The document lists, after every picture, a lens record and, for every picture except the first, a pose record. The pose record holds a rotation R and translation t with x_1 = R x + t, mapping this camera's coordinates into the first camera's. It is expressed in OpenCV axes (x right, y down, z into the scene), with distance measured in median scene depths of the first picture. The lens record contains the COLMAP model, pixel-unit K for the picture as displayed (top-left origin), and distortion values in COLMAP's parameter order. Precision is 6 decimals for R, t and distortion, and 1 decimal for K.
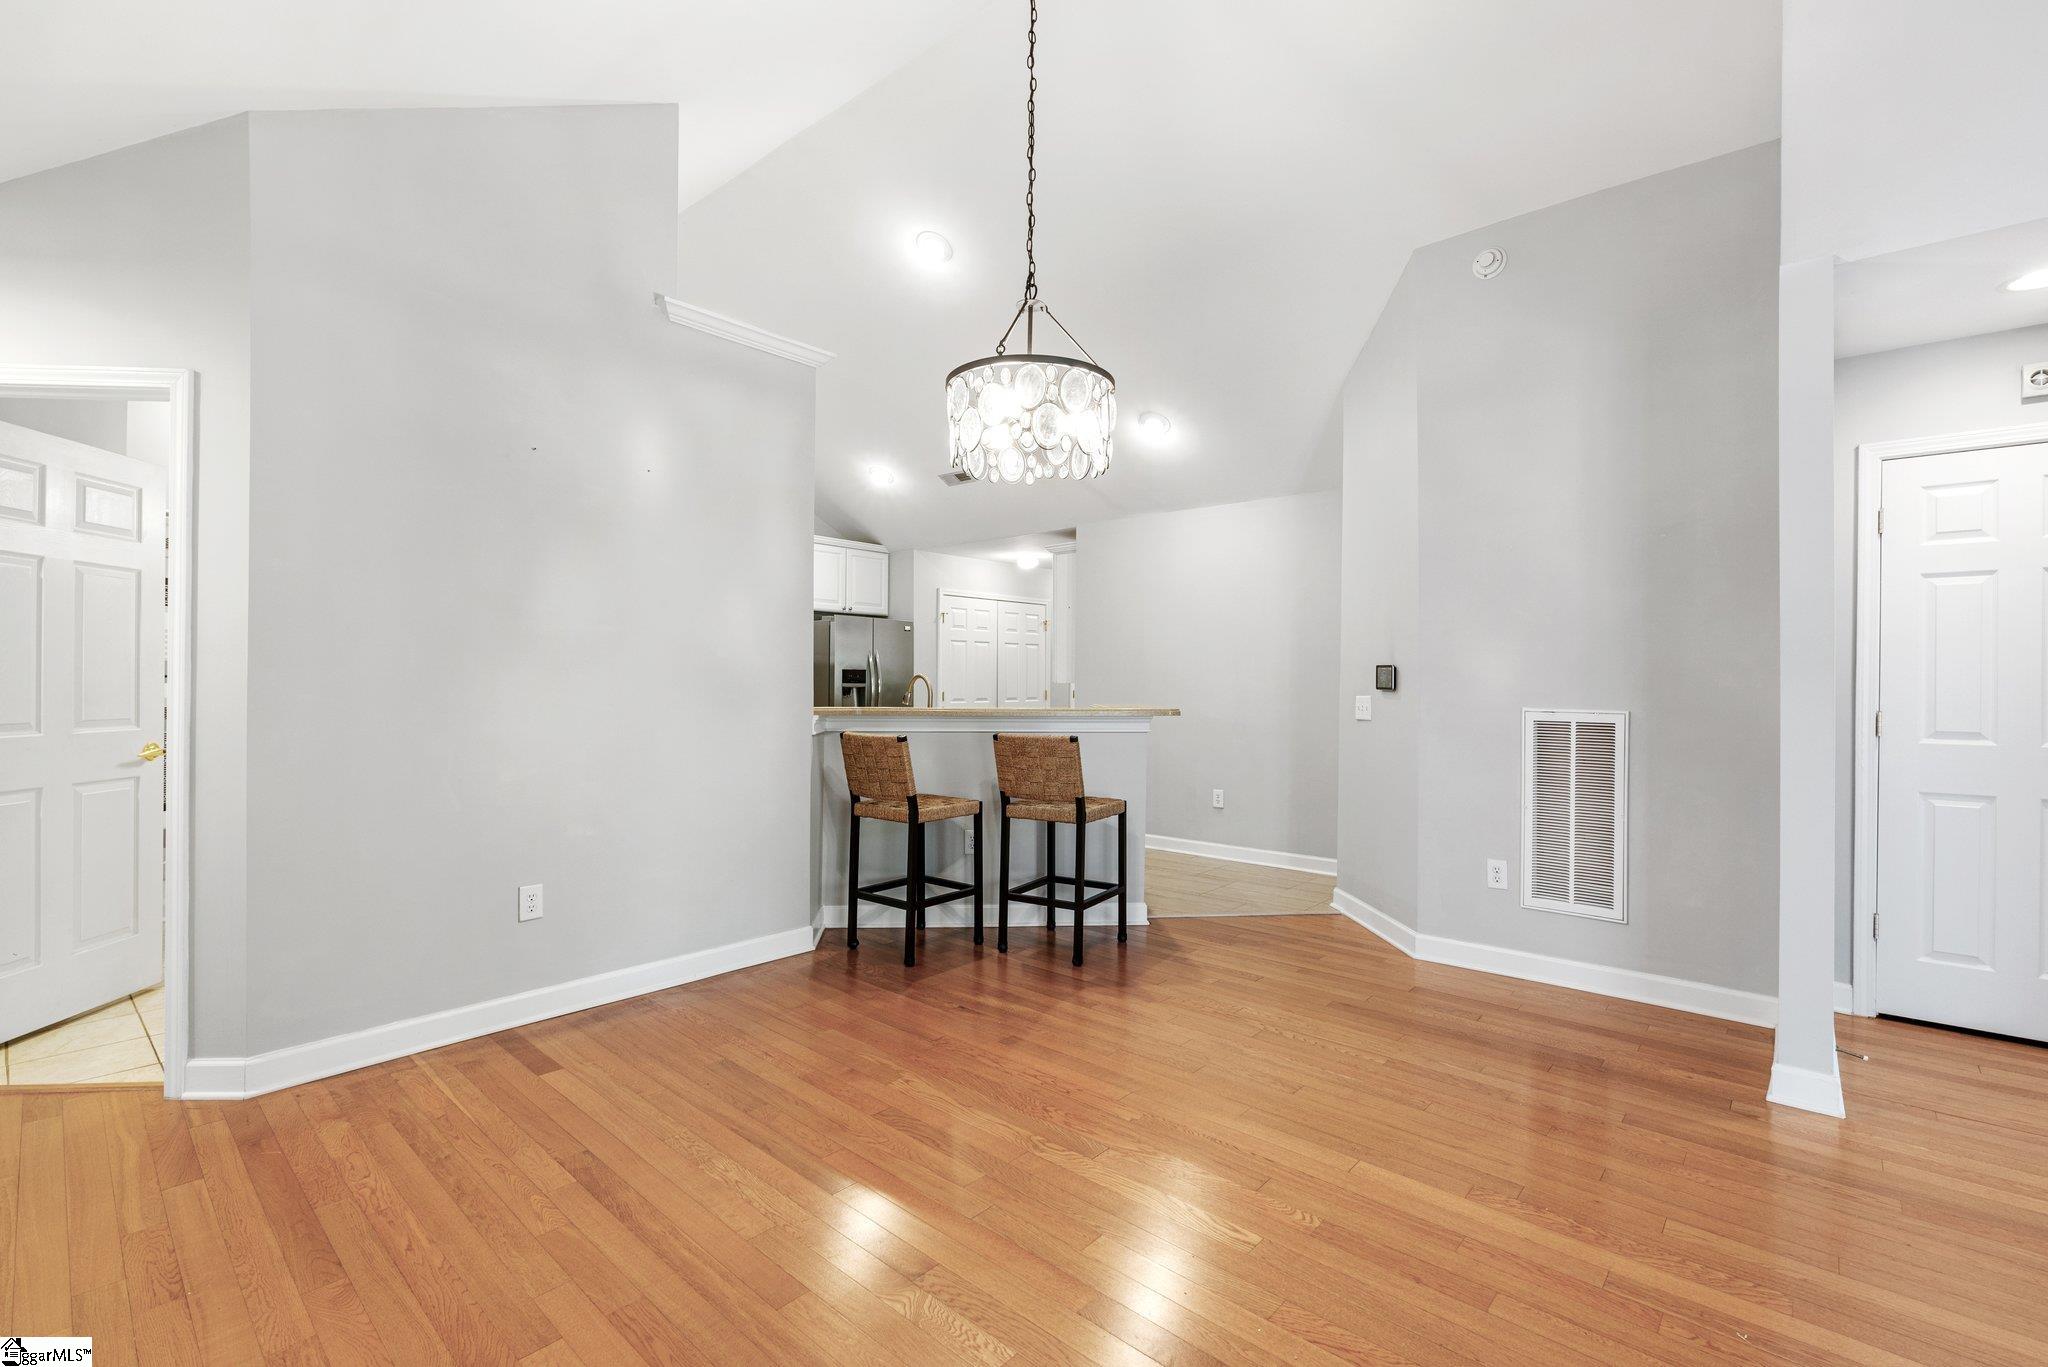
lens RADIAL K [[896.7, 0, 1031.6], [0, 896.7, 683.6], [0, 0, 1]] dist [-0.006216, 0.000764]
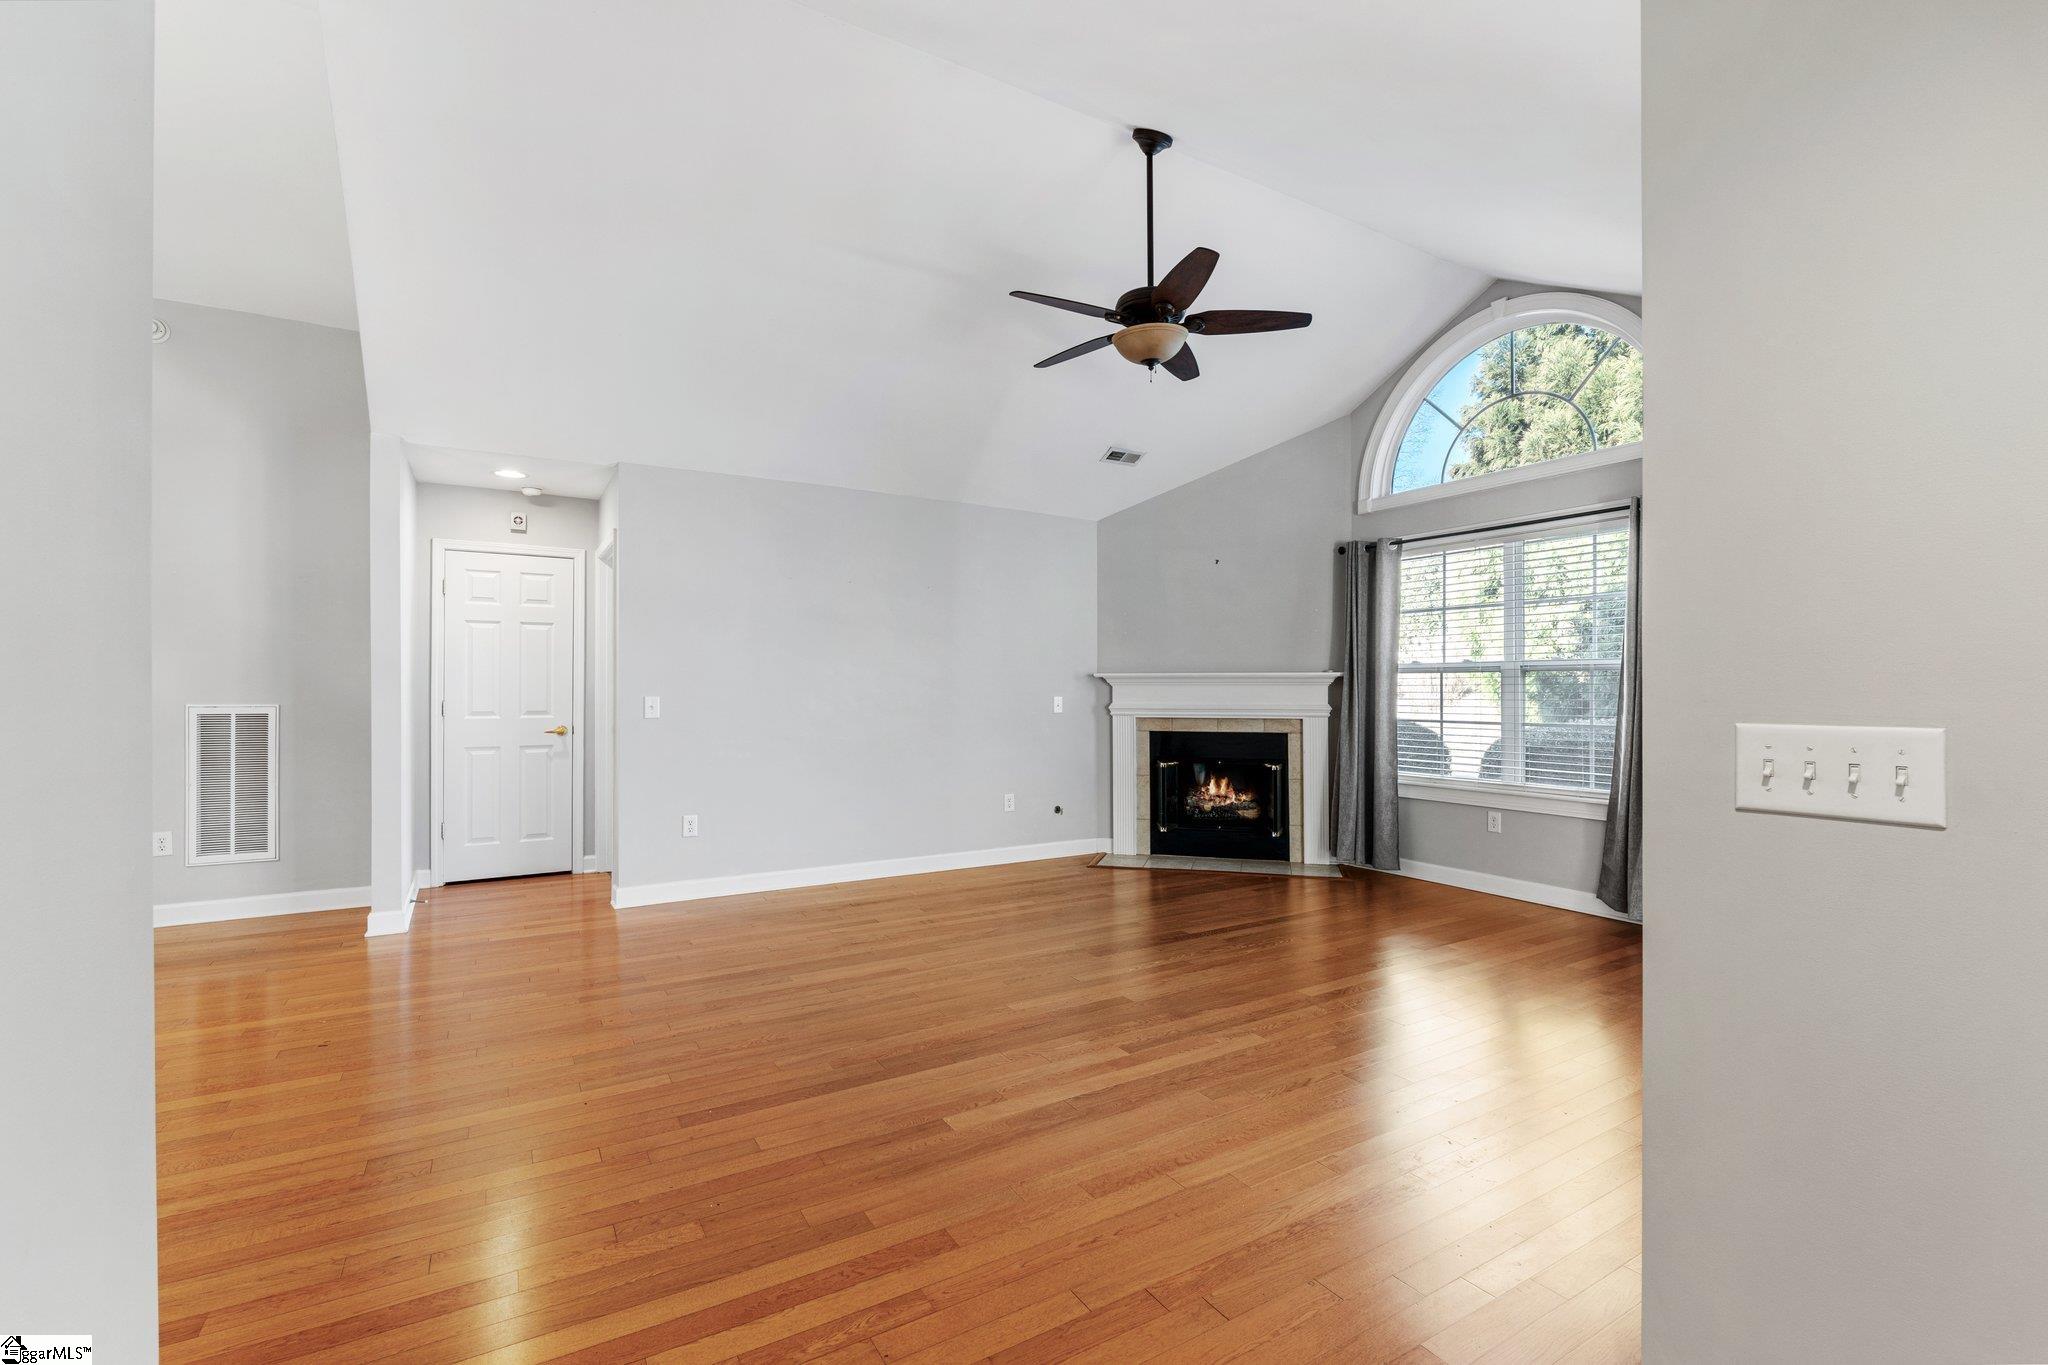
lens RADIAL K [[896.7, 0, 1019.0], [0, 896.7, 687.3], [0, 0, 1]] dist [-0.006216, 0.000764]
pose [[0.313028, -0.004040, 0.949735, -0.273830], [0.001493, 0.999992, 0.003762, 0.000532], [-0.949743, 0.000240, 0.313032, -0.499080]]
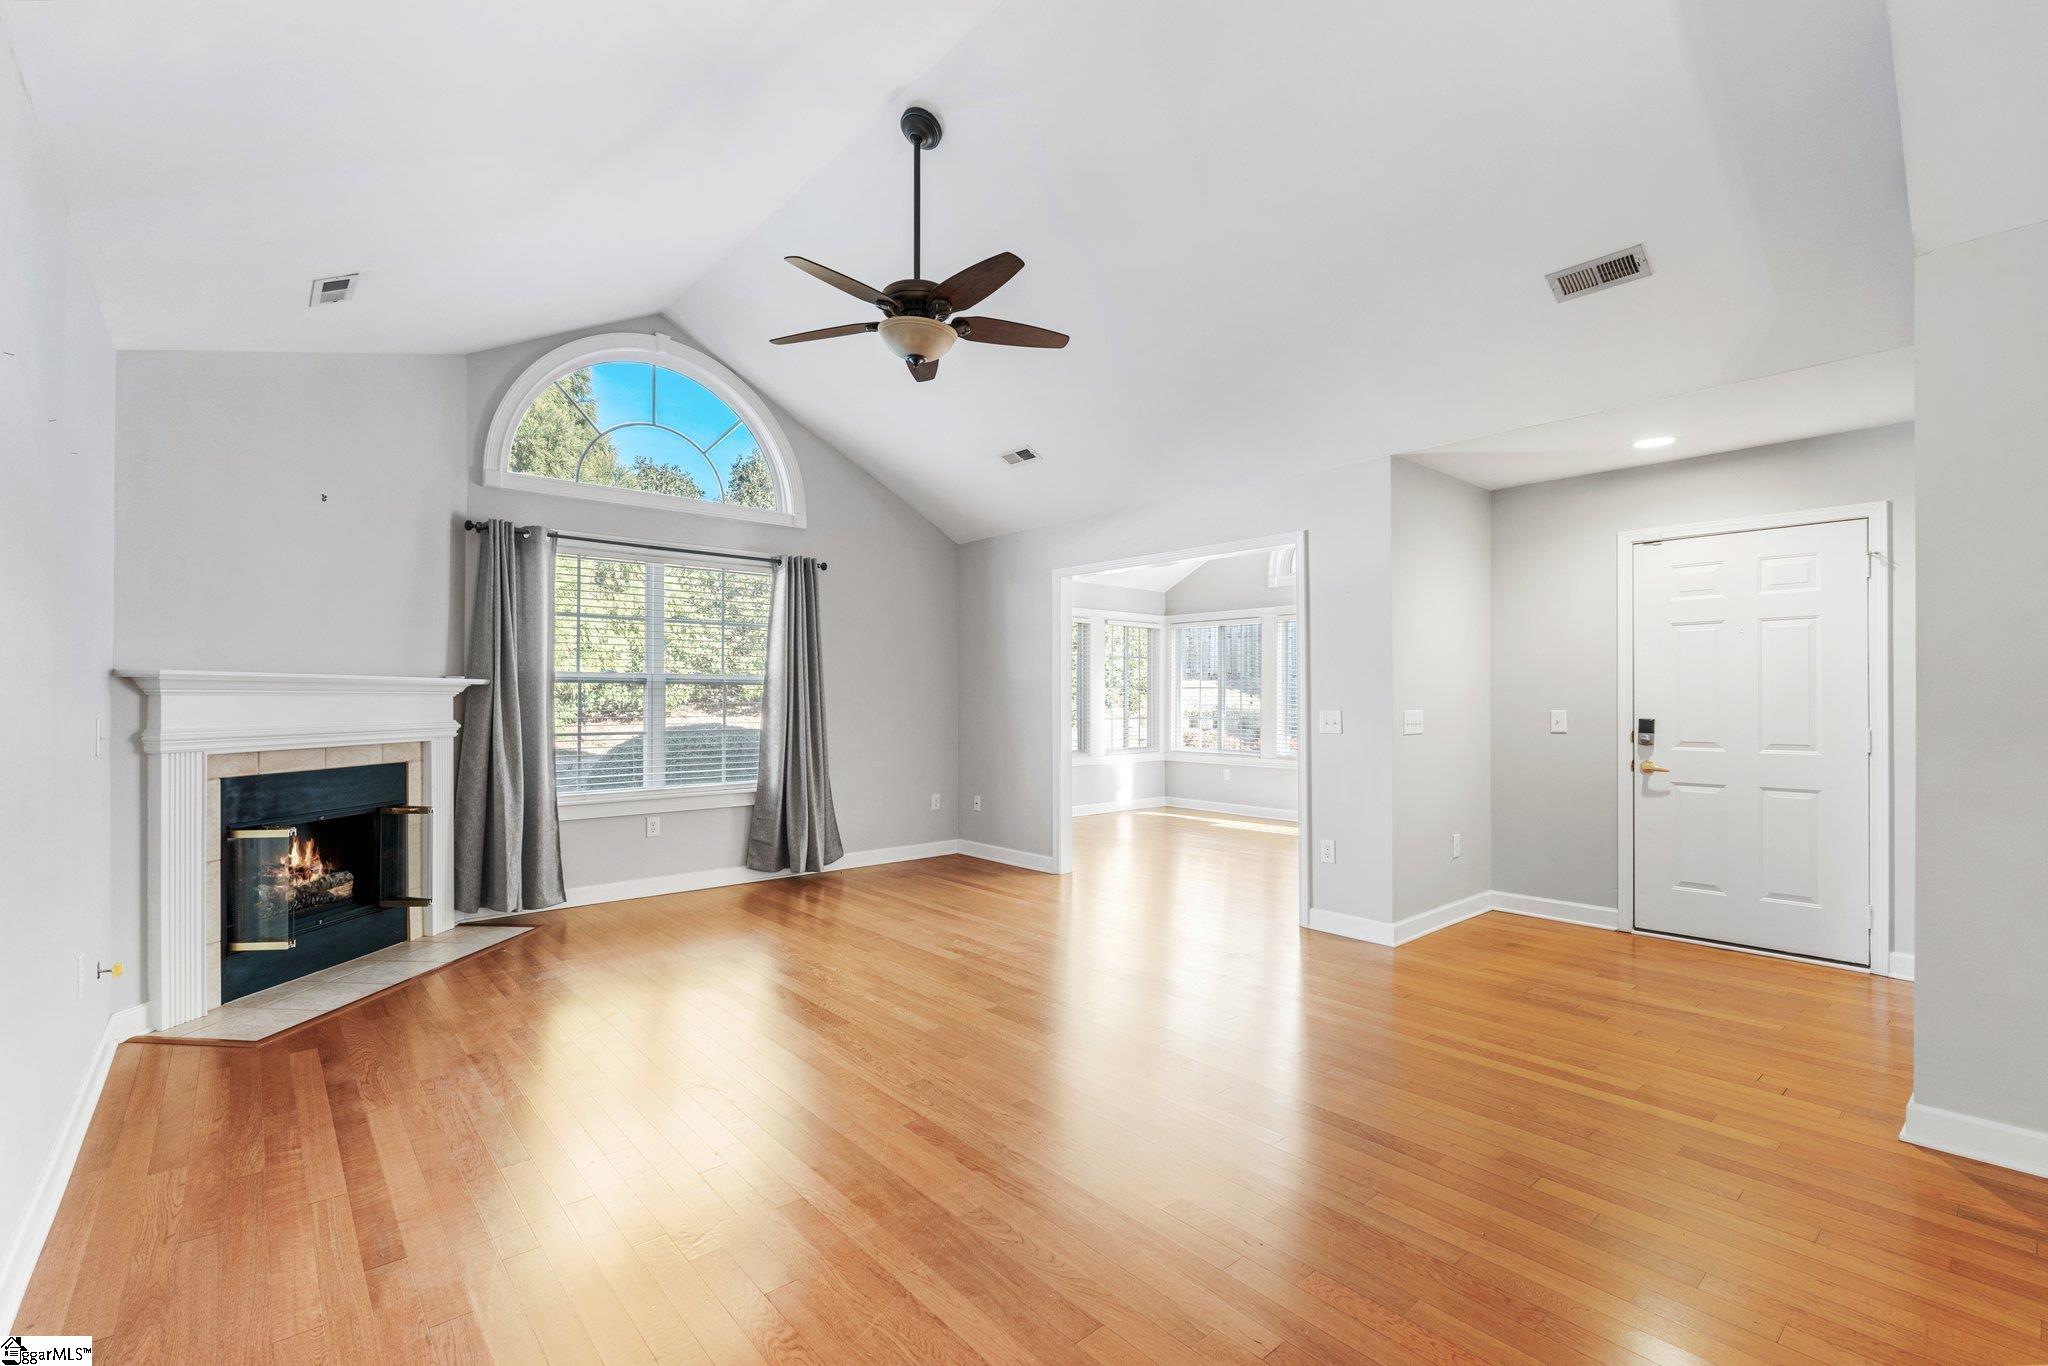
lens RADIAL K [[896.7, 0, 1033.9], [0, 896.7, 693.3], [0, 0, 1]] dist [-0.006216, 0.000764]
pose [[-0.991302, -0.005104, 0.131508, 0.546773], [-0.005994, 0.999962, -0.006371, 0.004308], [-0.131471, -0.007104, -0.991295, 0.711864]]
